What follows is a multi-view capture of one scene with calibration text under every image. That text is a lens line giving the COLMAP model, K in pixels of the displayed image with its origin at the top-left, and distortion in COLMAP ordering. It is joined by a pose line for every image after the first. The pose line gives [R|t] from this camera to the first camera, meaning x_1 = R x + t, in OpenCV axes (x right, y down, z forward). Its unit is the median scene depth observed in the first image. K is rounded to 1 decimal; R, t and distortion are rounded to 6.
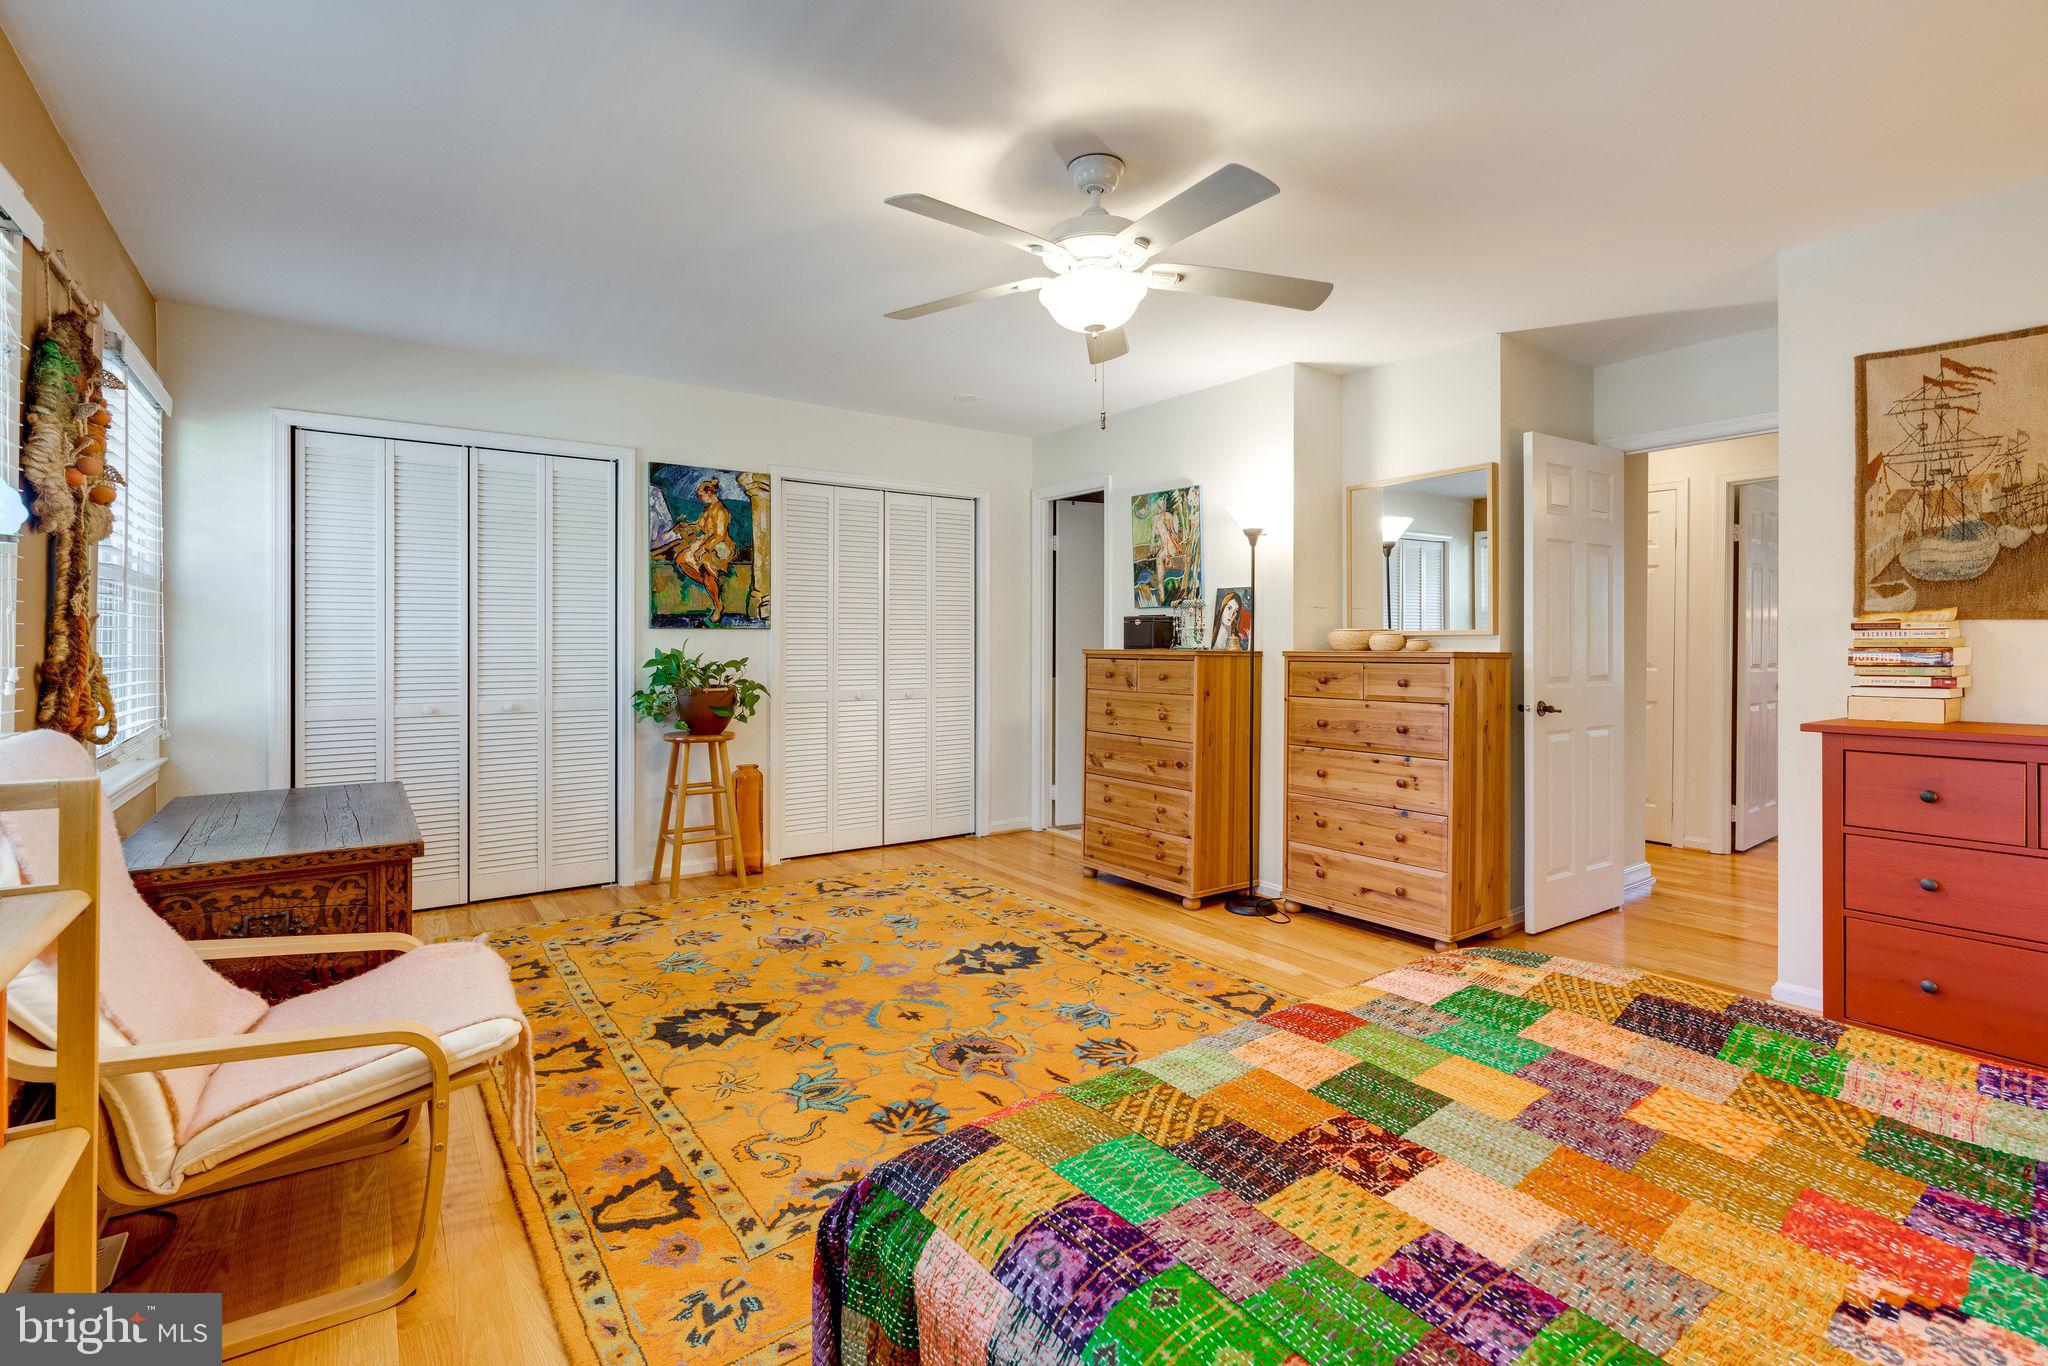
lens RADIAL K [[929.1, 0, 1046.8], [0, 929.1, 644.7], [0, 0, 1]] dist [-0.005738, 0.003549]
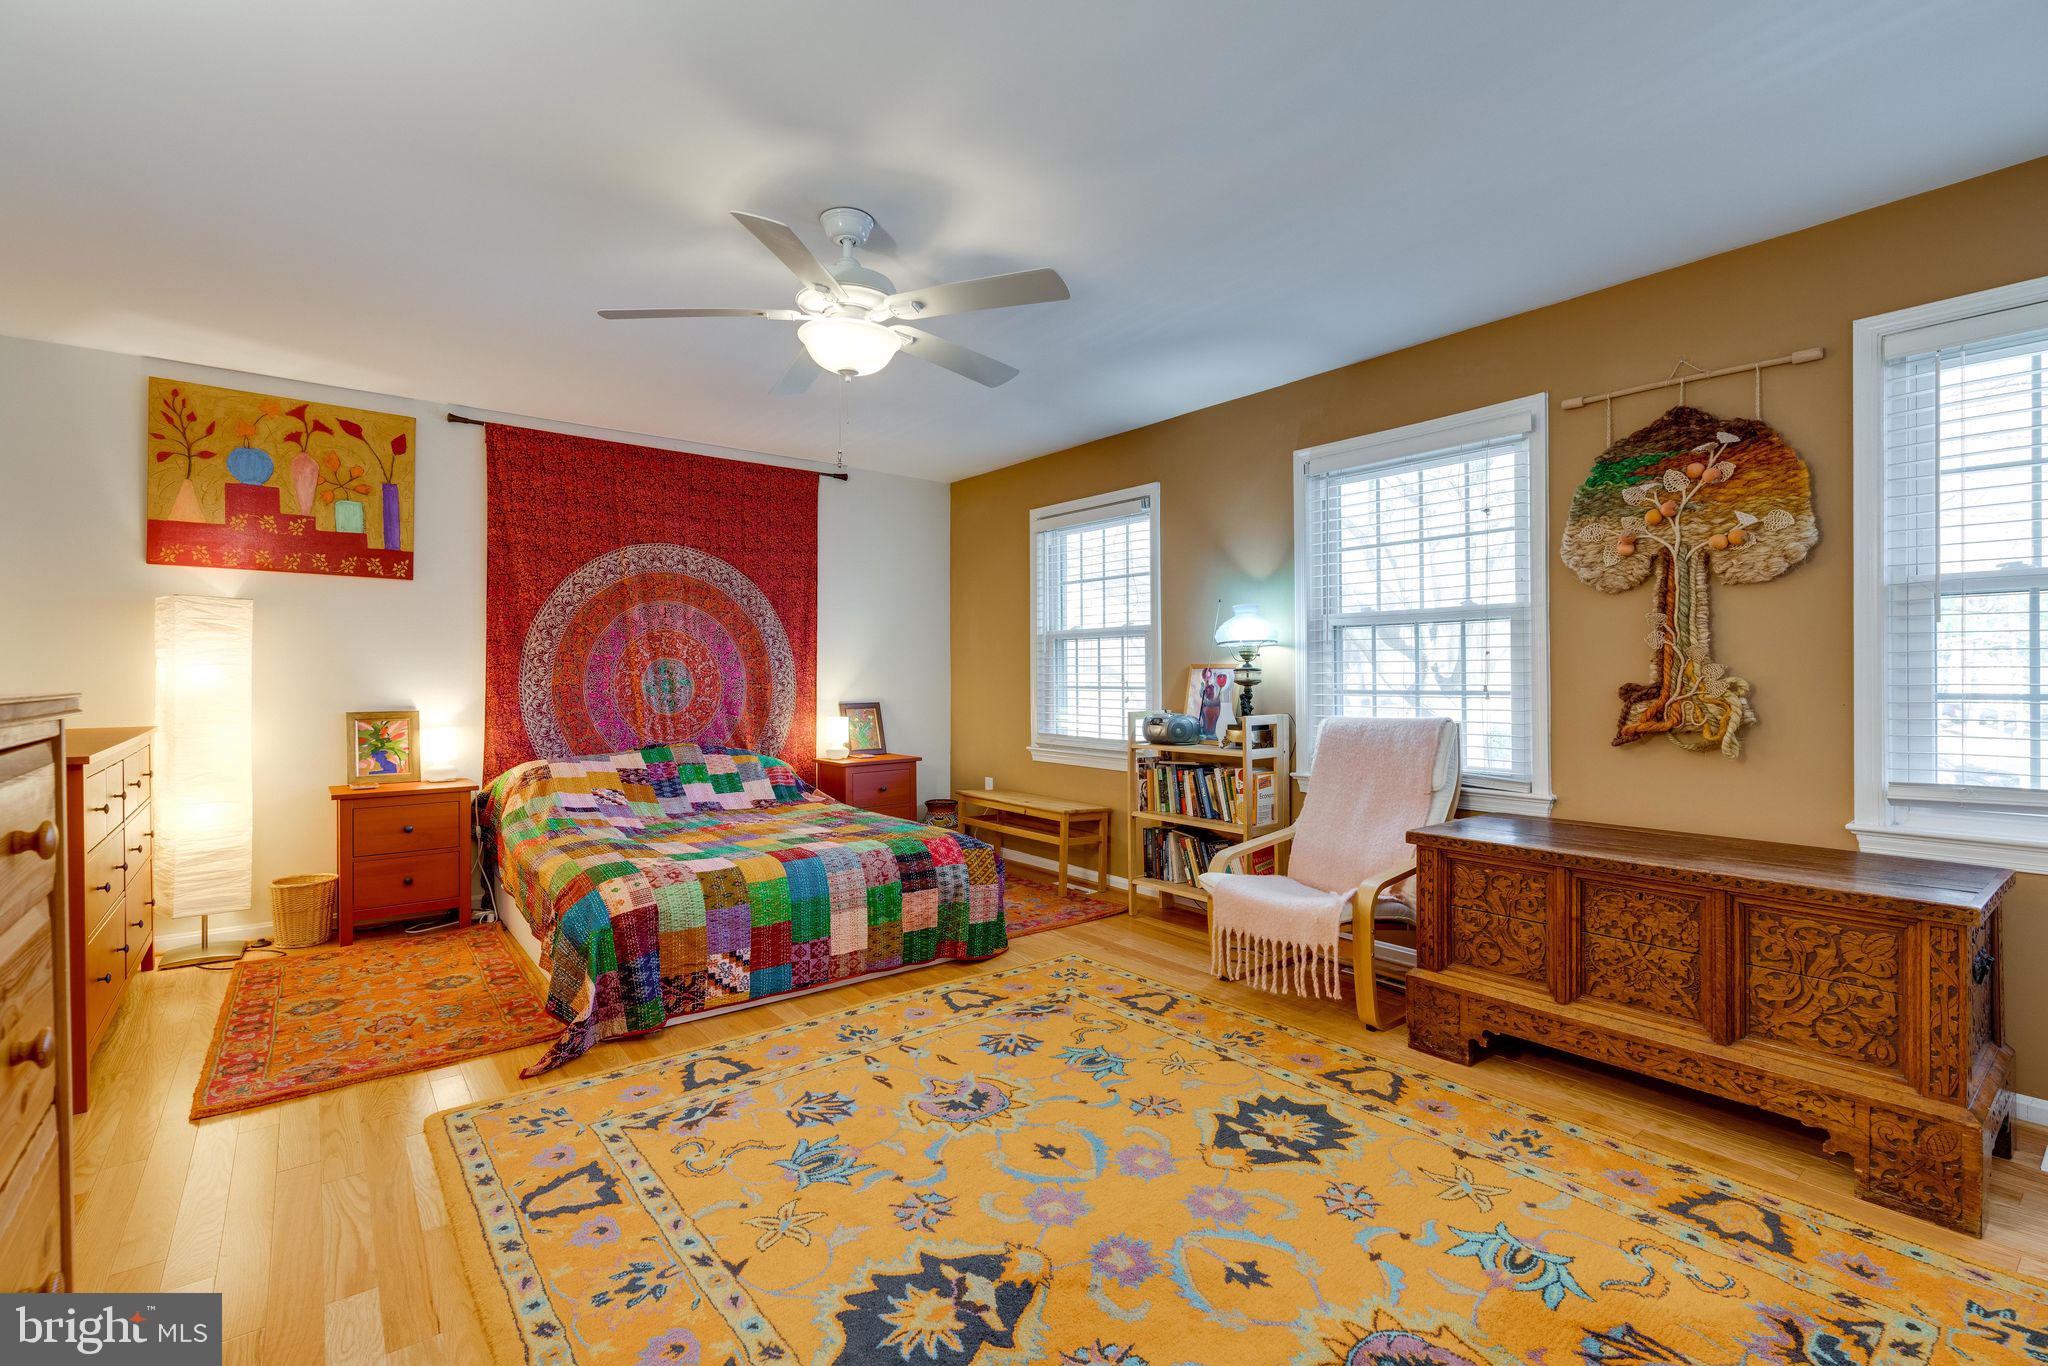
lens RADIAL K [[929.1, 0, 1019.9], [0, 929.1, 682.4], [0, 0, 1]] dist [-0.005738, 0.003549]
pose [[-0.999857, 0.000885, -0.016861, -0.103982], [0.000772, 0.999977, 0.006696, 0.004000], [0.016867, 0.006682, -0.999835, 1.688245]]
